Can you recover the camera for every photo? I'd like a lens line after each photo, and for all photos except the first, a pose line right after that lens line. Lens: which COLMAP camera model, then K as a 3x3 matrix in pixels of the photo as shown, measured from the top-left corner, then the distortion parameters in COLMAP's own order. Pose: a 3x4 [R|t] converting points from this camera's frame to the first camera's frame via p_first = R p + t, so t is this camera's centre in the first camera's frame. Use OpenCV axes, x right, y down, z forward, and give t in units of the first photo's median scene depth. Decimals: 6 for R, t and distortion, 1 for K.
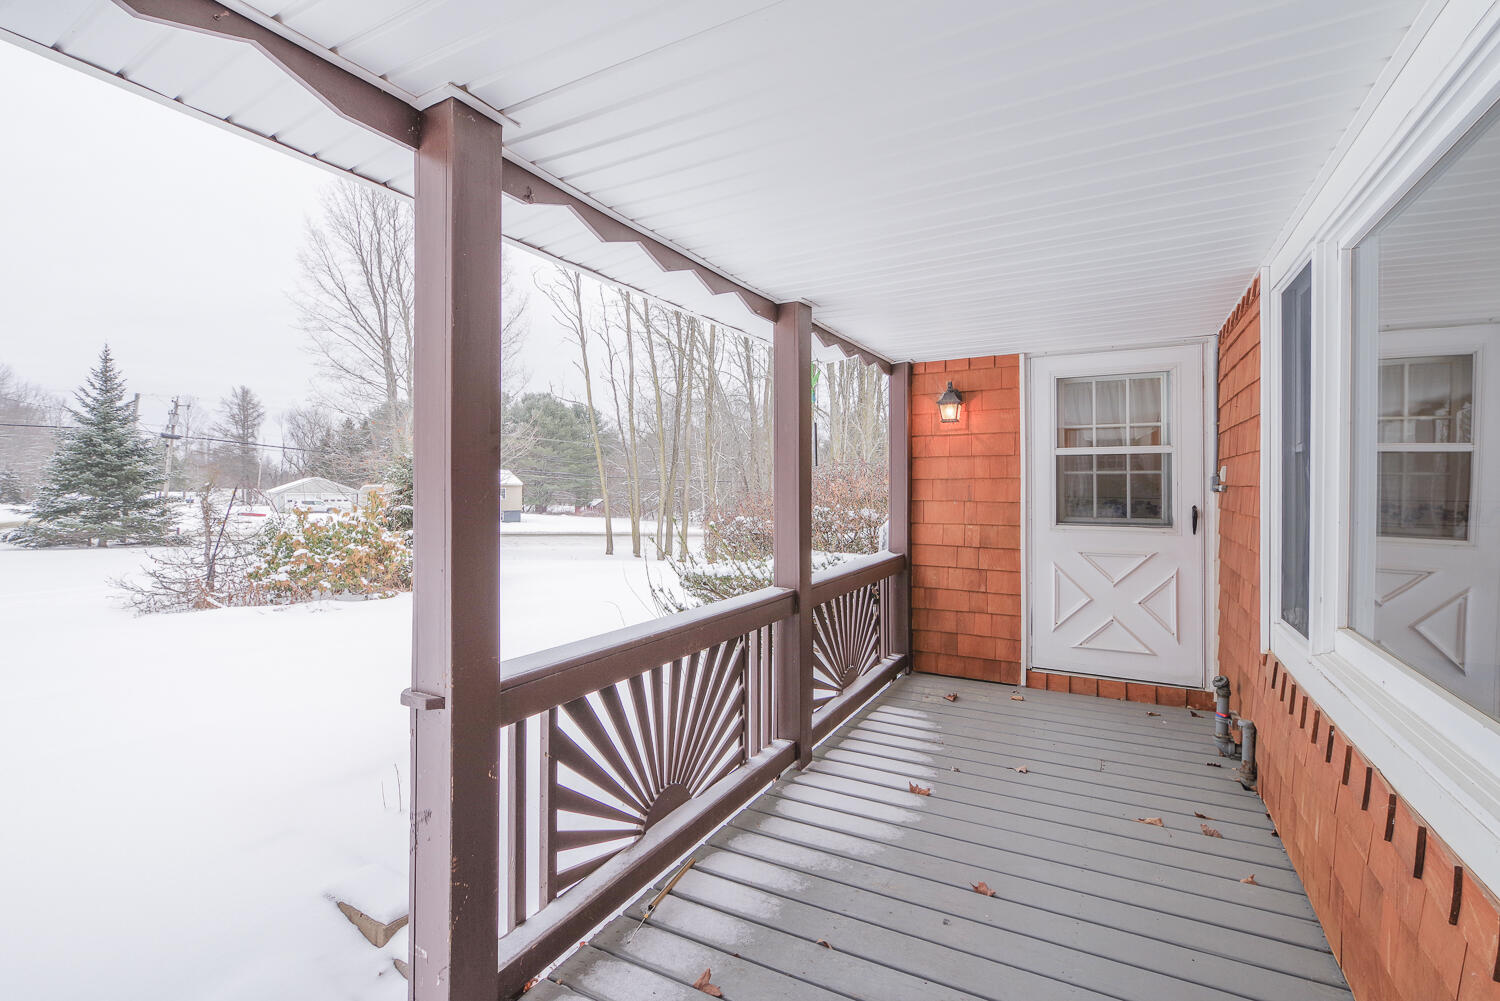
lens RADIAL K [[659.0, 0, 750.0], [0, 659.0, 500.5], [0, 0, 1]] dist [-0.000642, -0.000394]
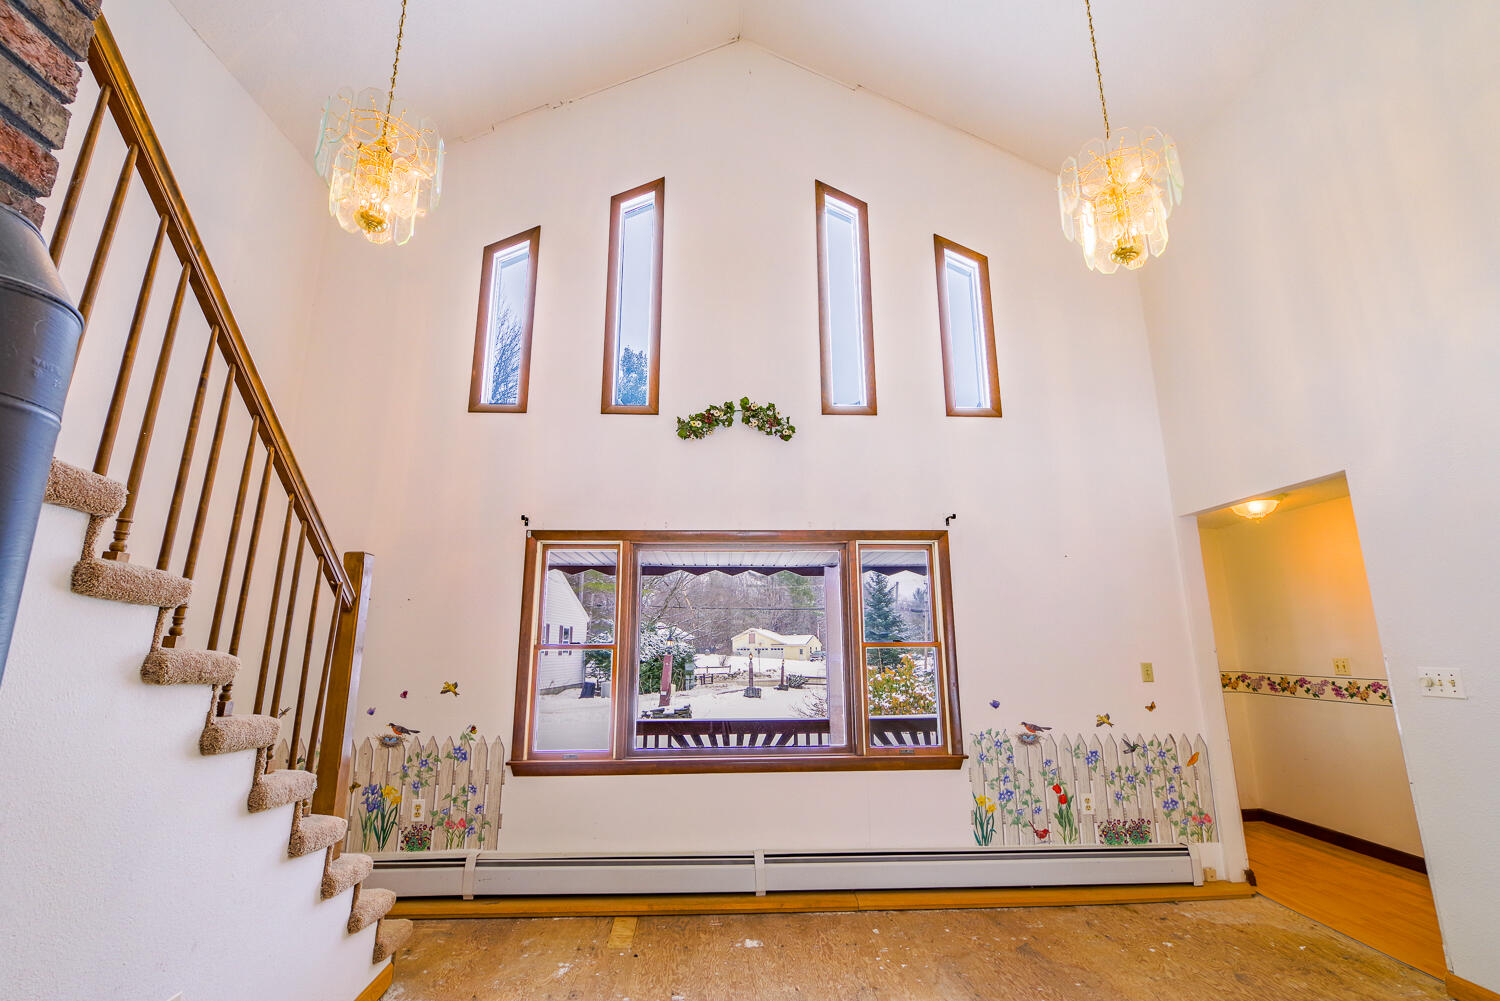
lens RADIAL K [[659.0, 0, 750.0], [0, 659.0, 500.5], [0, 0, 1]] dist [-0.000642, -0.000394]
pose [[0.509810, -0.191489, -0.838705, 0.185646], [-0.005418, 0.974179, -0.225713, -0.007184], [0.860270, 0.119614, 0.495608, -0.033271]]
